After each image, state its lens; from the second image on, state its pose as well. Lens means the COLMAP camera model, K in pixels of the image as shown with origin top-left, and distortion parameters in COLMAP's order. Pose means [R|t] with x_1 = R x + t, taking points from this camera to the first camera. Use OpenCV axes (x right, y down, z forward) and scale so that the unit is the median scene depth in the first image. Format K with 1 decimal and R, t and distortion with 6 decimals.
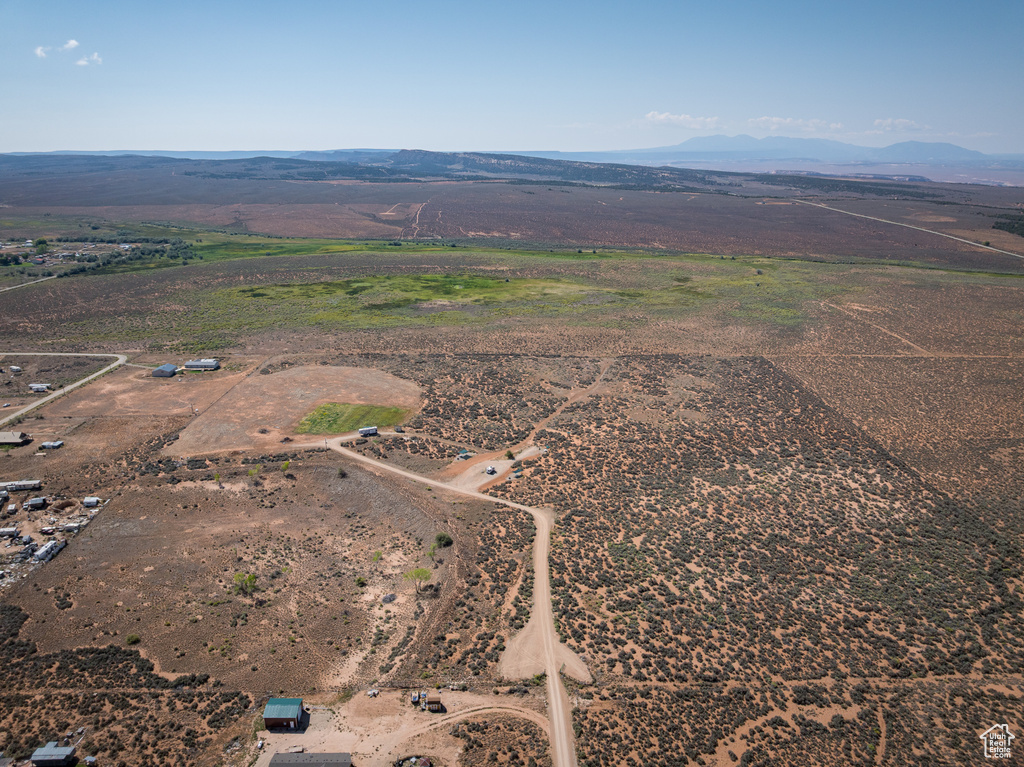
lens RADIAL K [[725.2, 0, 504.3], [0, 725.2, 373.5], [0, 0, 1]] dist [-0.048318, 0.016951]
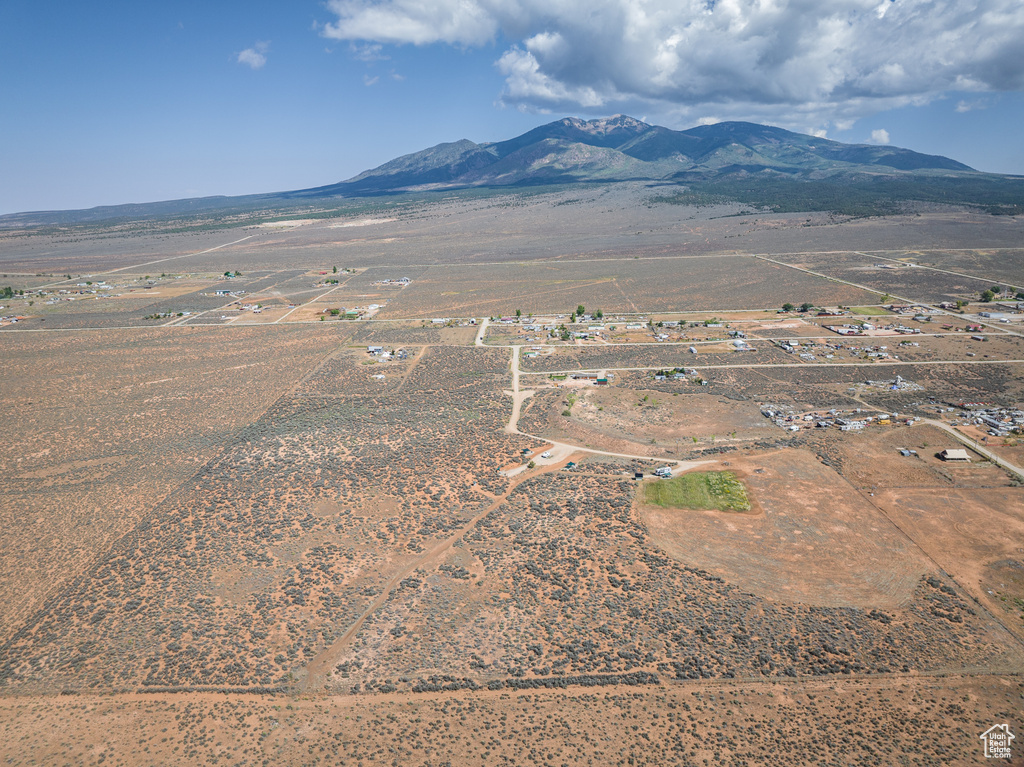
lens RADIAL K [[725.2, 0, 511.1], [0, 725.2, 375.8], [0, 0, 1]] dist [-0.048318, 0.016951]
pose [[-0.999795, -0.007367, 0.018863, 0.027595], [0.003302, 0.859698, 0.510793, -0.882377], [-0.019979, 0.510750, -0.859497, 2.756403]]
